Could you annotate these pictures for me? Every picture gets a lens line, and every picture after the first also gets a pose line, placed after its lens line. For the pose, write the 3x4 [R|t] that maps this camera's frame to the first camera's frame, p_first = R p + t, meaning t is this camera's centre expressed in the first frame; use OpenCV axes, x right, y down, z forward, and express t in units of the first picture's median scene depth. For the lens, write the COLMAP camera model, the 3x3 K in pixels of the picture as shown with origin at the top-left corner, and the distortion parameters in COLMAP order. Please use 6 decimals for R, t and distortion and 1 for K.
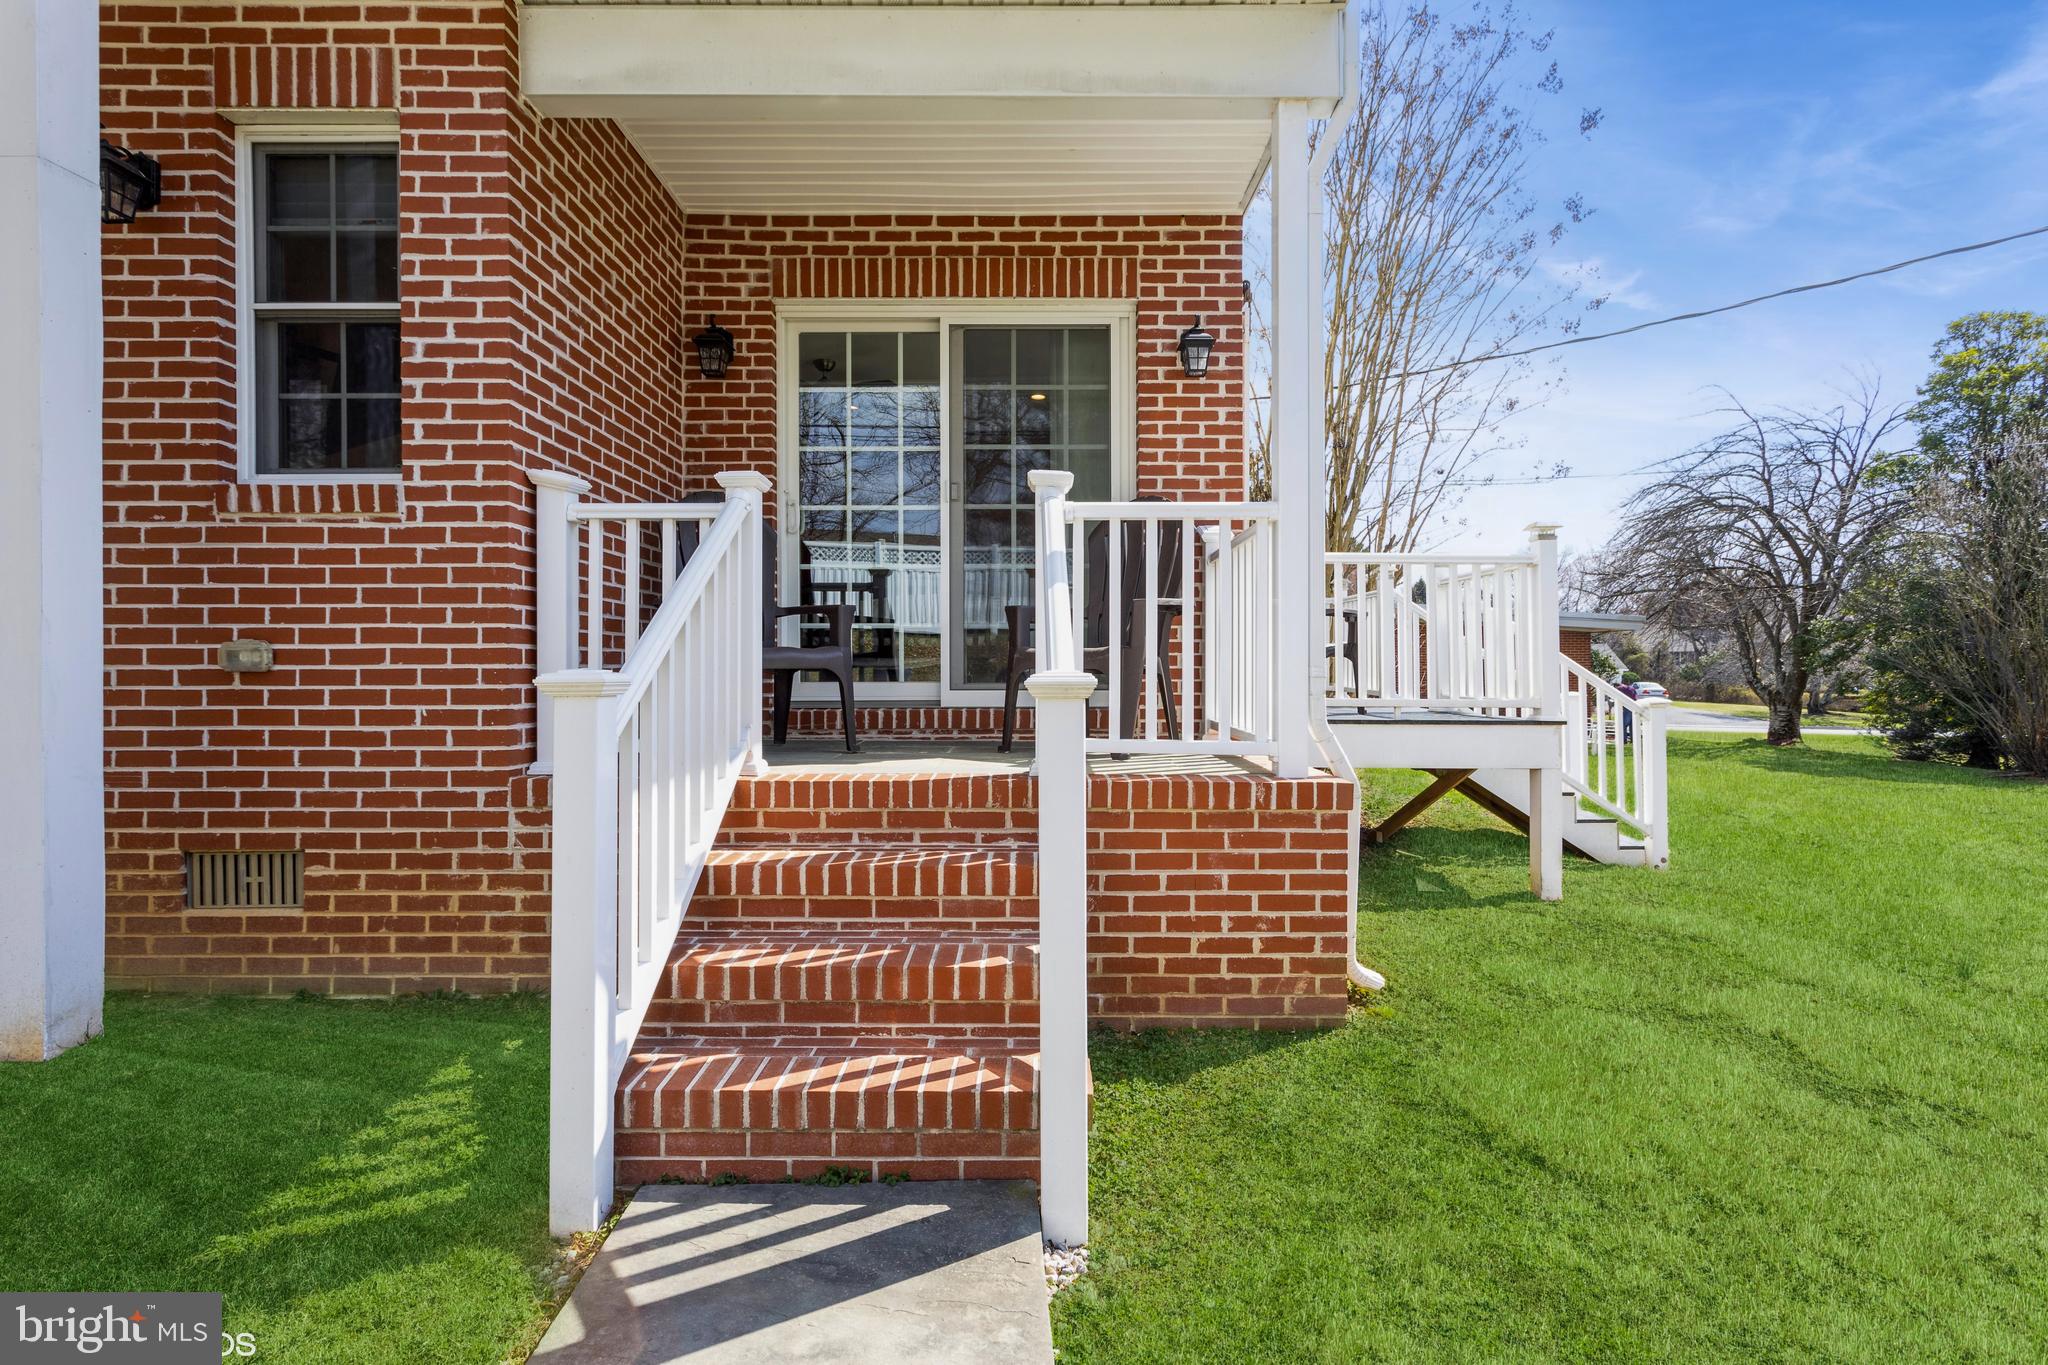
lens RADIAL K [[980.8, 0, 1024.0], [0, 980.8, 682.5], [0, 0, 1]] dist [-0.020744, -0.000590]
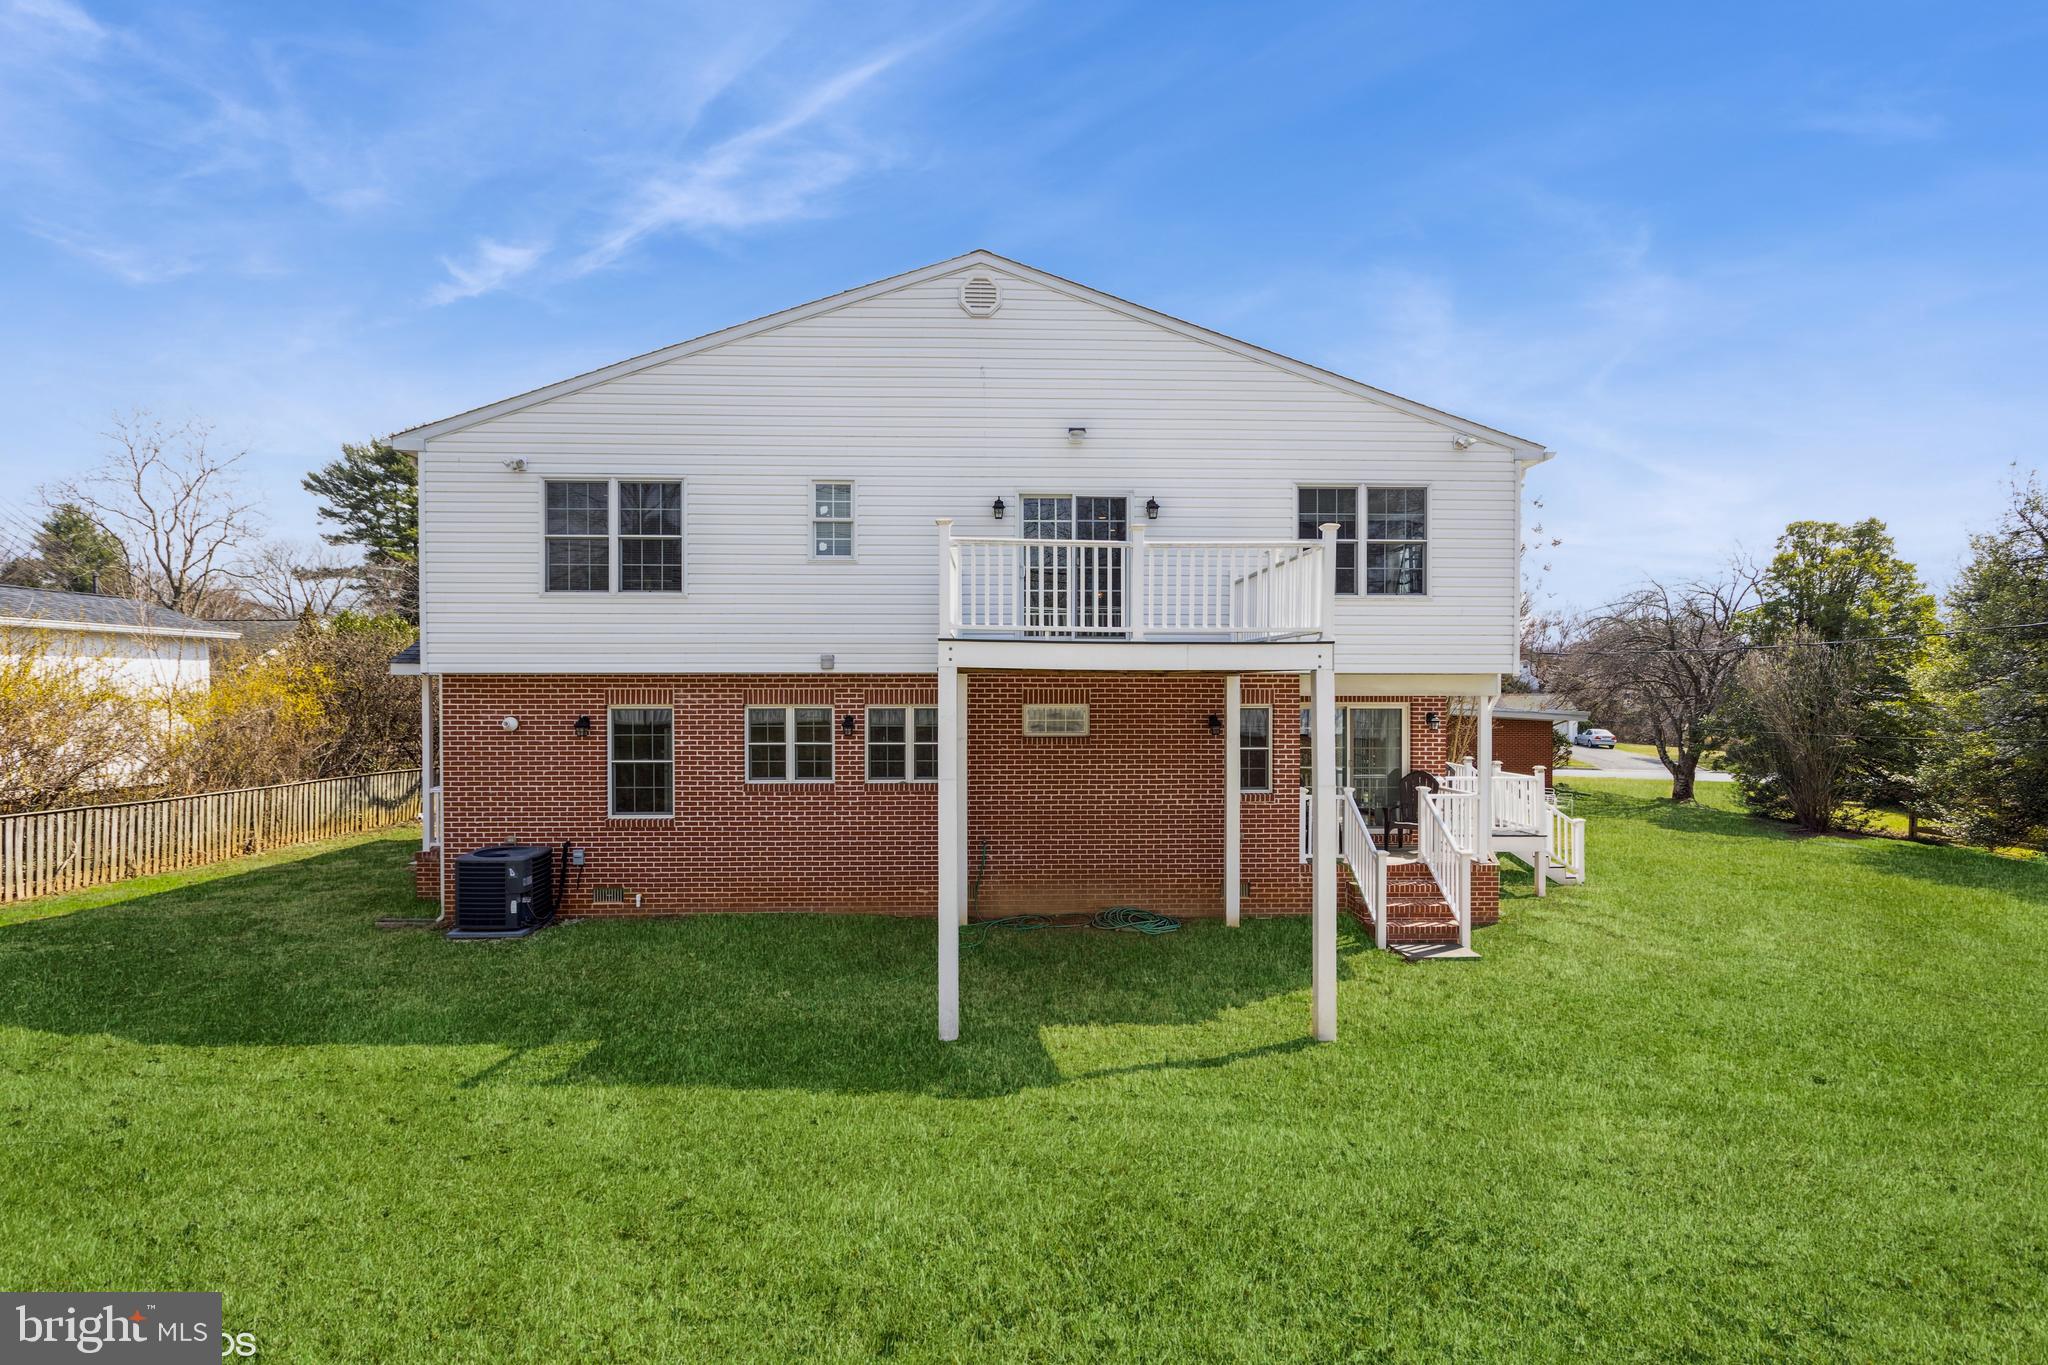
lens RADIAL K [[980.8, 0, 1024.0], [0, 980.8, 682.5], [0, 0, 1]] dist [-0.020744, -0.000590]
pose [[0.999462, 0.006778, 0.032084, -0.302612], [-0.006150, 0.999788, -0.019640, -0.096064], [-0.032210, 0.019432, 0.999292, -0.513485]]
